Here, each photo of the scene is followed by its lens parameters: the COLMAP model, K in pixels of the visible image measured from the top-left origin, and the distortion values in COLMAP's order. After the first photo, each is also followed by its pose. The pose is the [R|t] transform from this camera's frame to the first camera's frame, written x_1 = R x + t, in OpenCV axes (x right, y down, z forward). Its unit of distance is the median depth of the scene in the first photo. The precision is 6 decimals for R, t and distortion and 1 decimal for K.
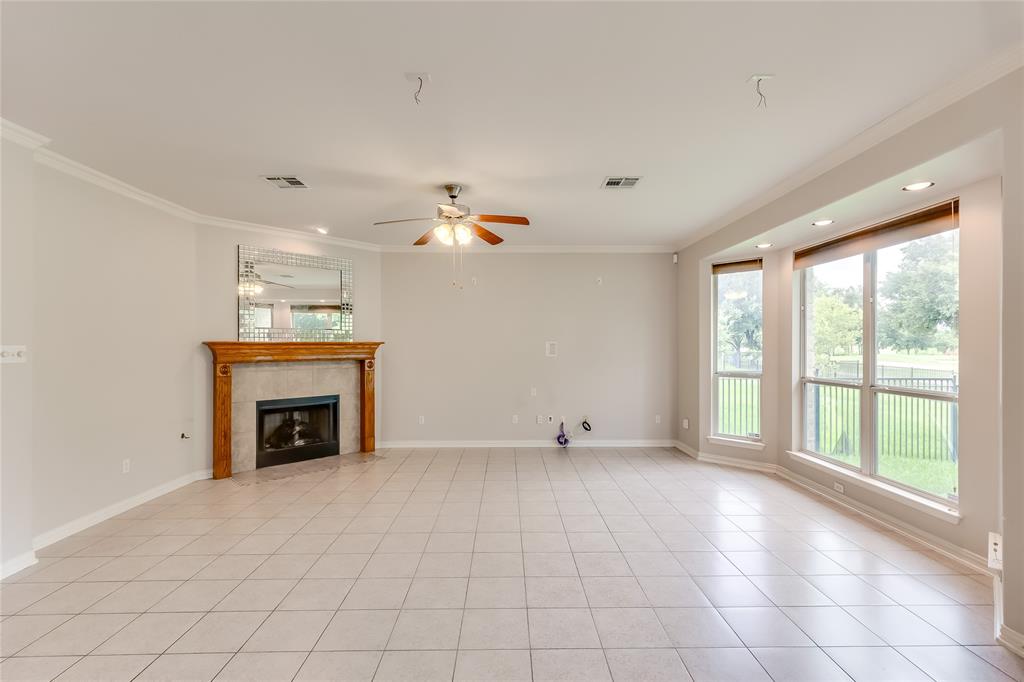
lens RADIAL K [[473.3, 0, 512.0], [0, 473.3, 341.0], [0, 0, 1]] dist [0.010451, -0.000095]
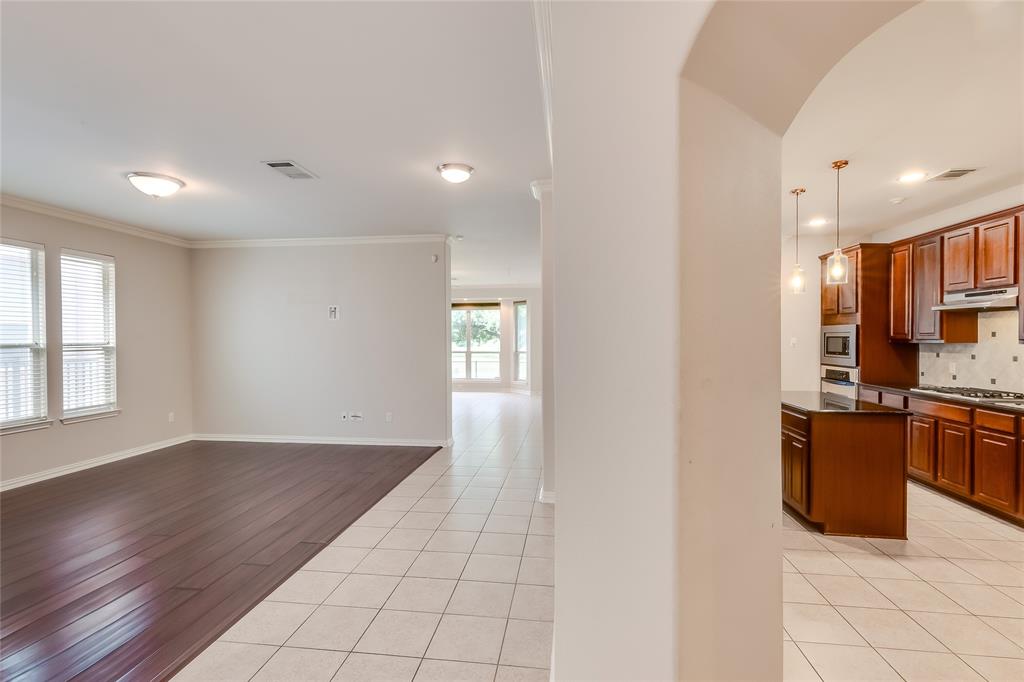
lens RADIAL K [[460.7, 0, 513.5], [0, 460.7, 342.0], [0, 0, 1]] dist [0.001959, 0.000024]
pose [[0.138158, -0.008270, 0.990376, -1.691656], [-0.003820, 0.999953, 0.008883, 0.000551], [-0.990403, -0.005010, 0.138120, 0.198357]]
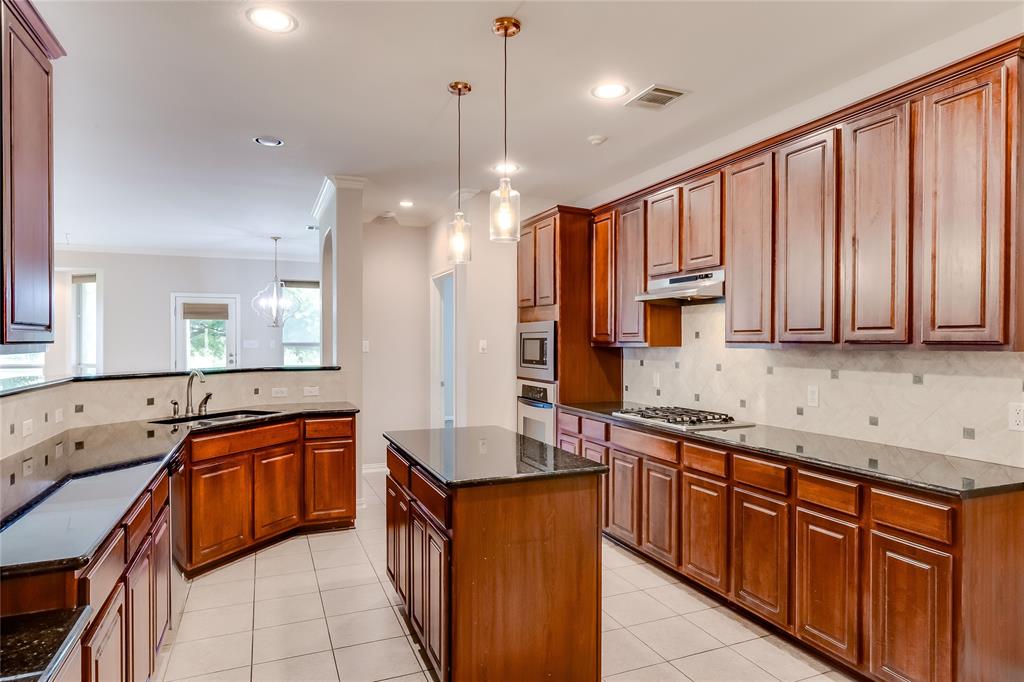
lens RADIAL K [[591.0, 0, 512.0], [0, 591.0, 341.0], [0, 0, 1]] dist [0.001690, 0.000479]
pose [[-0.377590, 0.002149, 0.925970, -1.415143], [-0.006073, 0.999970, -0.004798, 0.003781], [-0.925953, -0.007435, -0.377566, 0.005542]]
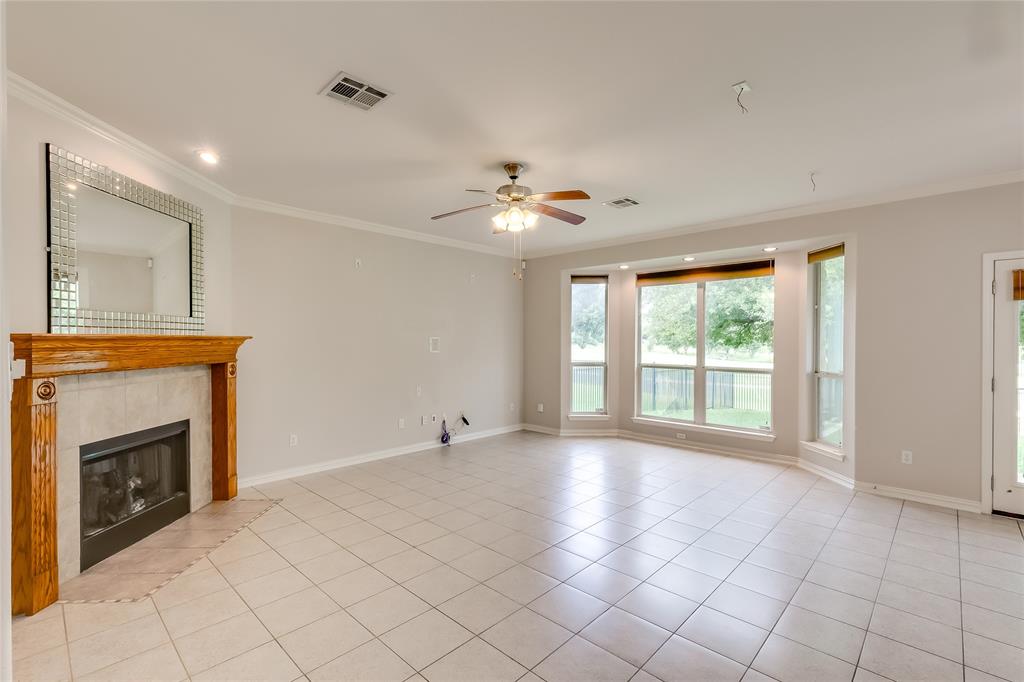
lens RADIAL K [[460.7, 0, 513.5], [0, 460.7, 342.0], [0, 0, 1]] dist [0.001959, 0.000024]
pose [[0.695951, -0.001762, 0.718087, -0.556495], [-0.008049, 0.999915, 0.010255, 0.000670], [-0.718044, -0.012917, 0.695877, 0.284805]]
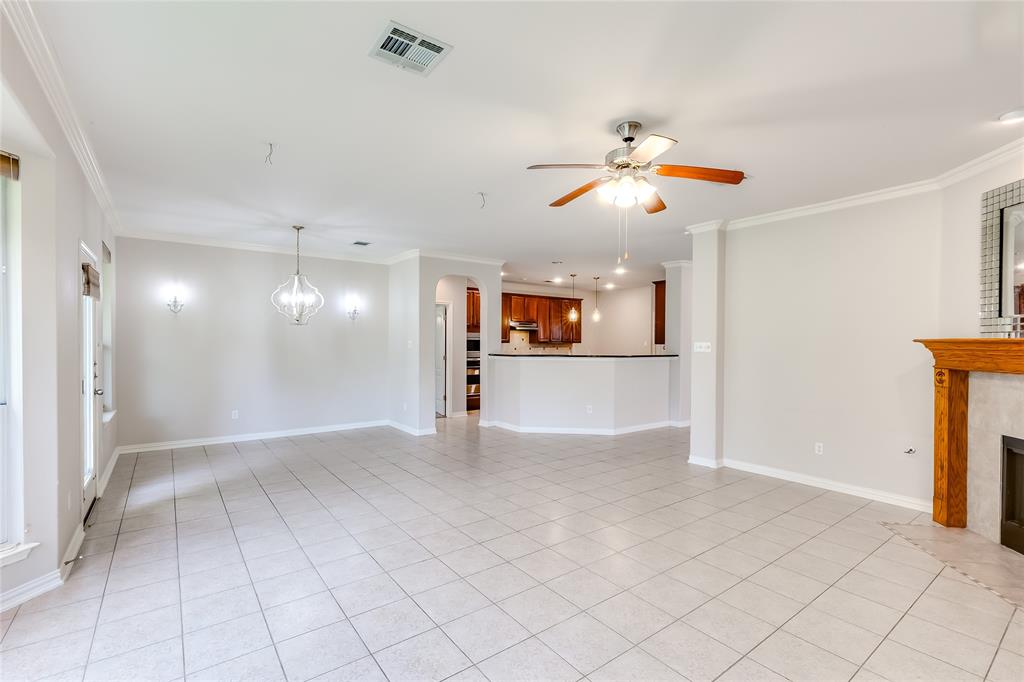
lens RADIAL K [[460.7, 0, 513.5], [0, 460.7, 342.0], [0, 0, 1]] dist [0.001959, 0.000024]
pose [[-0.806493, -0.001650, -0.591241, 0.324038], [-0.000086, 0.999996, -0.002674, 0.006923], [0.591244, -0.002106, -0.806490, 1.080936]]
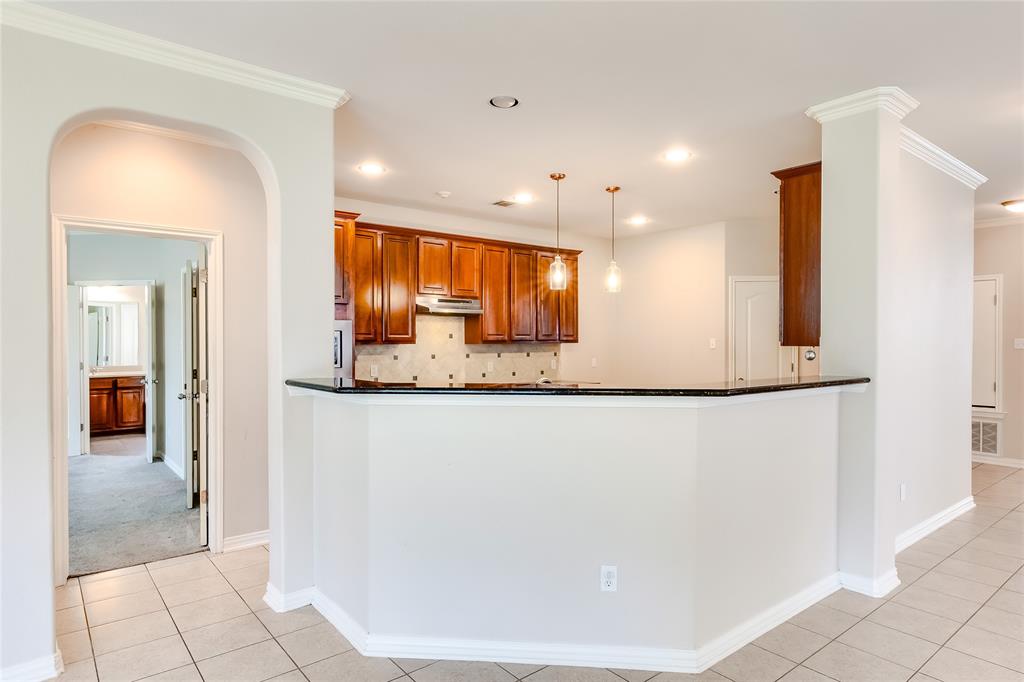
lens RADIAL K [[594.2, 0, 512.0], [0, 594.2, 341.0], [0, 0, 1]] dist [-0.010347, -0.001154]
pose [[-0.786336, 0.003593, -0.617789, -0.256978], [0.005291, 0.999986, -0.000919, 0.002863], [0.617777, -0.003991, -0.786344, 0.495132]]
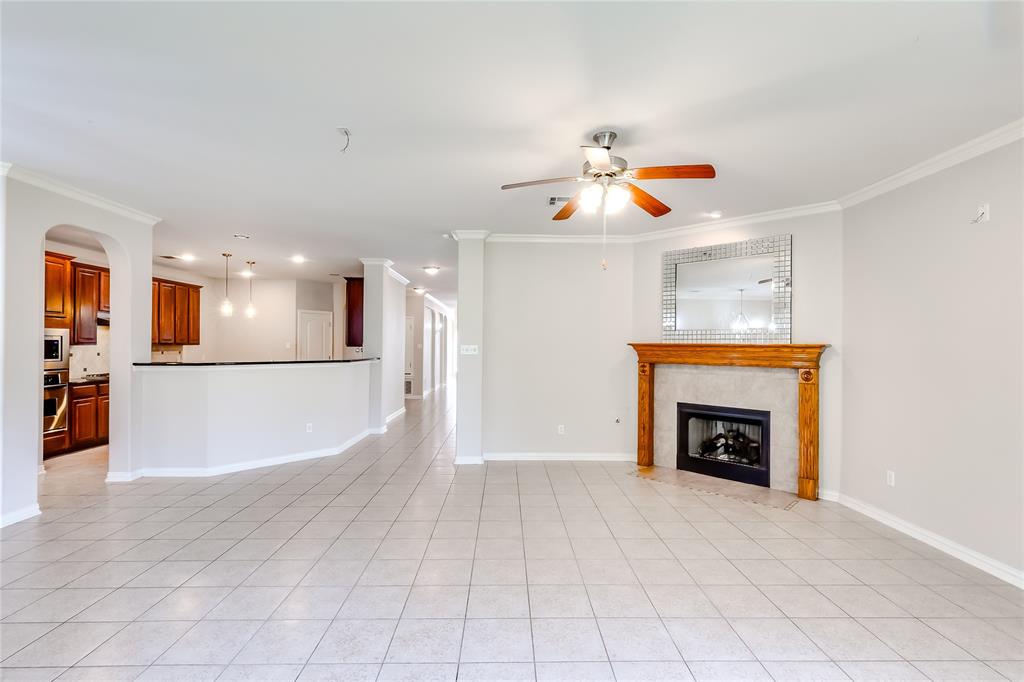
lens RADIAL K [[473.3, 0, 512.0], [0, 473.3, 341.0], [0, 0, 1]] dist [0.010451, -0.000095]
pose [[0.002896, -0.005965, -0.999978, 0.461687], [-0.000275, 0.999982, -0.005965, 0.002190], [0.999996, 0.000293, 0.002895, 0.627460]]
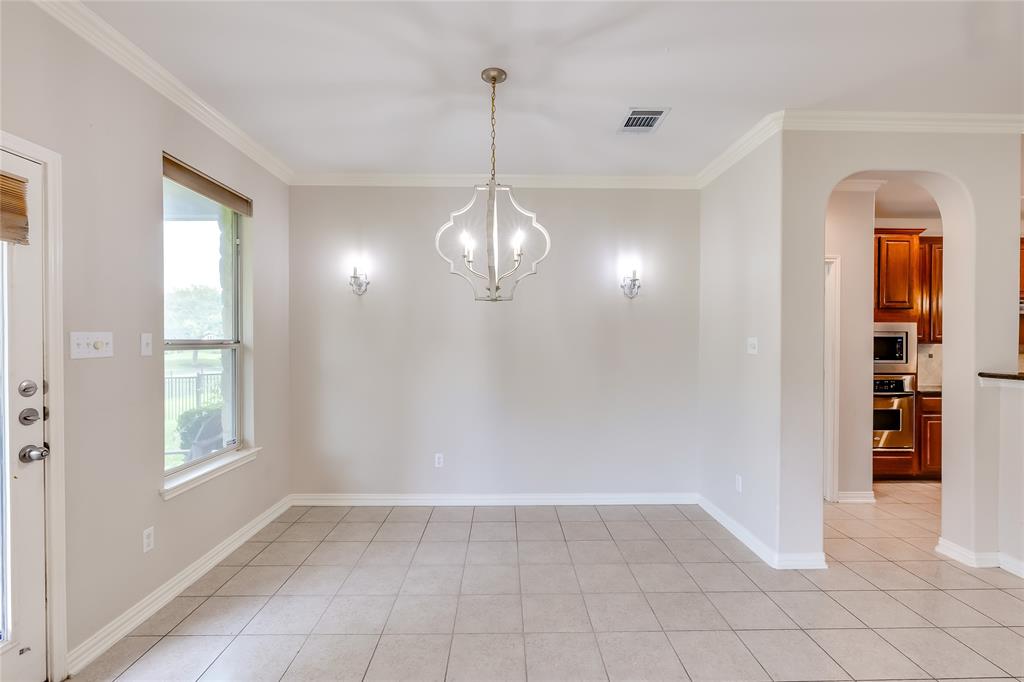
lens RADIAL K [[460.7, 0, 513.5], [0, 460.7, 342.0], [0, 0, 1]] dist [0.001959, 0.000024]
pose [[-0.999946, -0.003421, -0.009771, 0.096227], [-0.003430, 0.999994, 0.000912, 0.004940], [0.009768, 0.000945, -0.999952, 0.435334]]
